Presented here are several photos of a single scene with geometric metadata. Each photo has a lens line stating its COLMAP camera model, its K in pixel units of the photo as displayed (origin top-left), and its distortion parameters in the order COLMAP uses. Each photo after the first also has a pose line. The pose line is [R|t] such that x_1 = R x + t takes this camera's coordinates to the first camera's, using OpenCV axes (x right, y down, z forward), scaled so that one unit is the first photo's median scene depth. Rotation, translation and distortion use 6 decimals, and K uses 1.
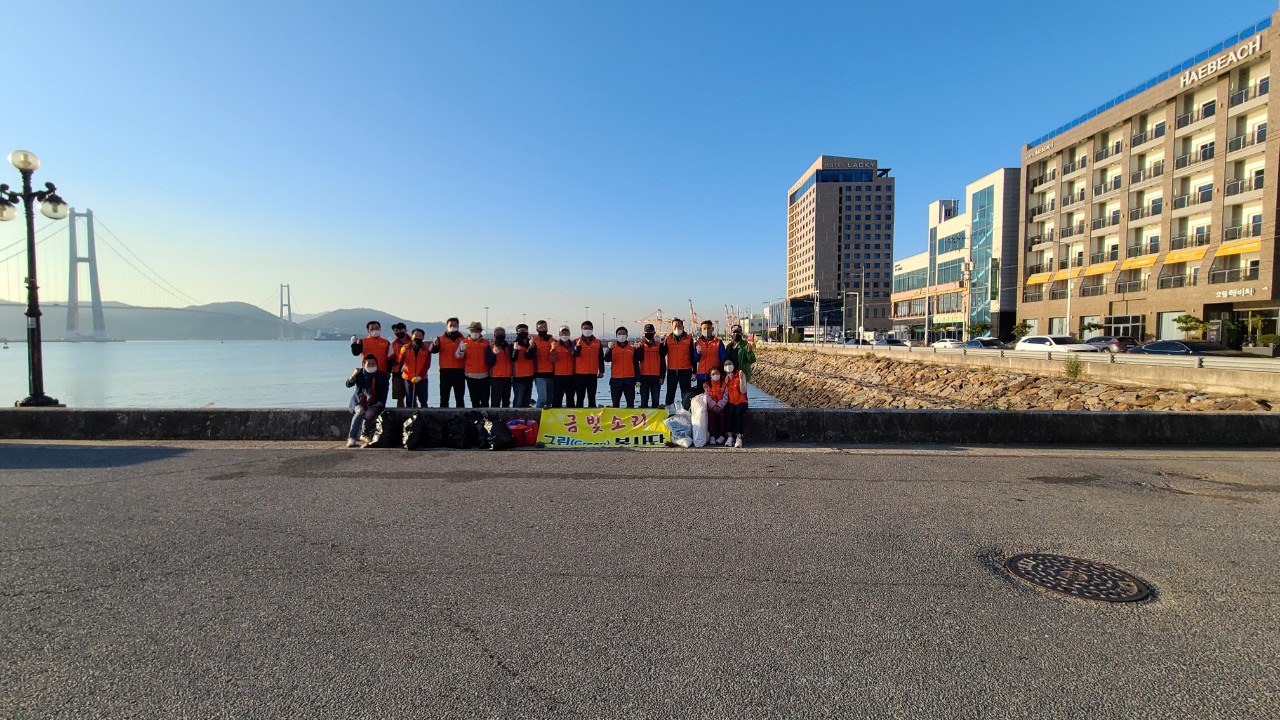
lens RADIAL K [[513.5, 0, 644.8], [0, 513.5, 361.6], [0, 0, 1]] dist [-0.018730, -0.000459]
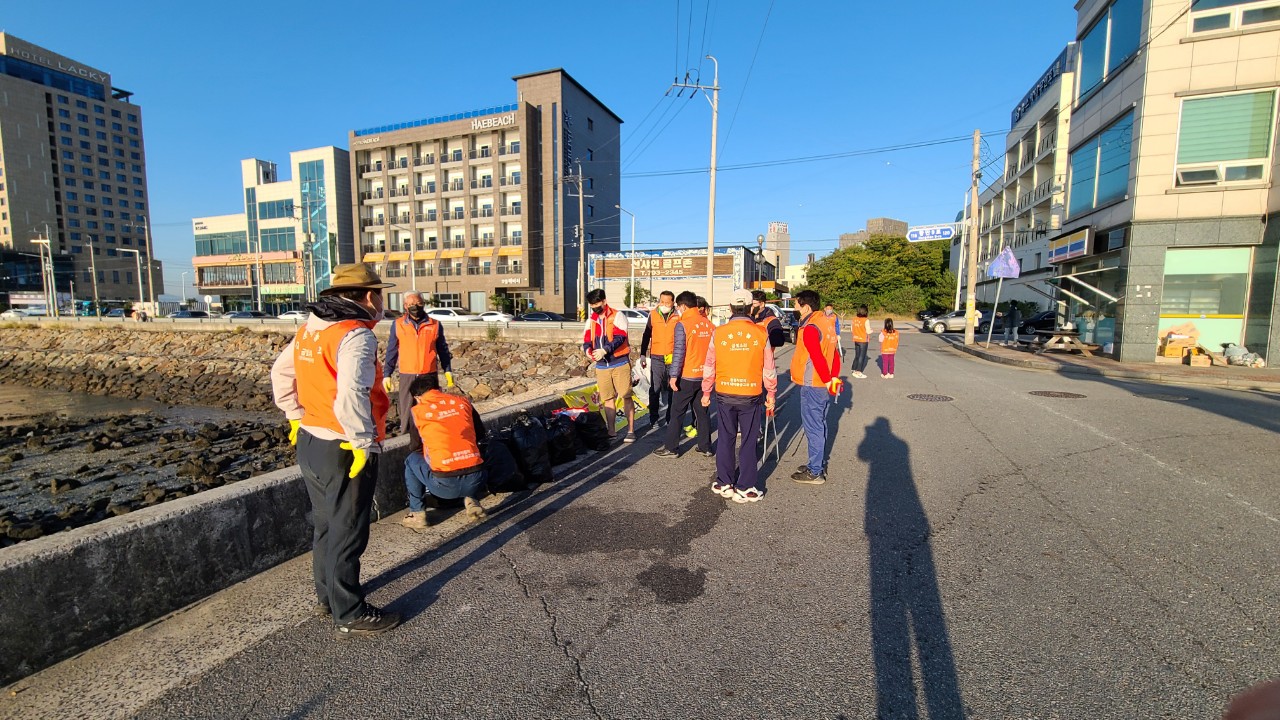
lens RADIAL K [[513.5, 0, 635.6], [0, 513.5, 364.0], [0, 0, 1]] dist [-0.018730, -0.000459]
pose [[0.321291, -0.091492, 0.942550, -0.099542], [0.035977, 0.995783, 0.084396, -0.001814], [-0.946297, 0.006795, 0.323227, 0.065355]]
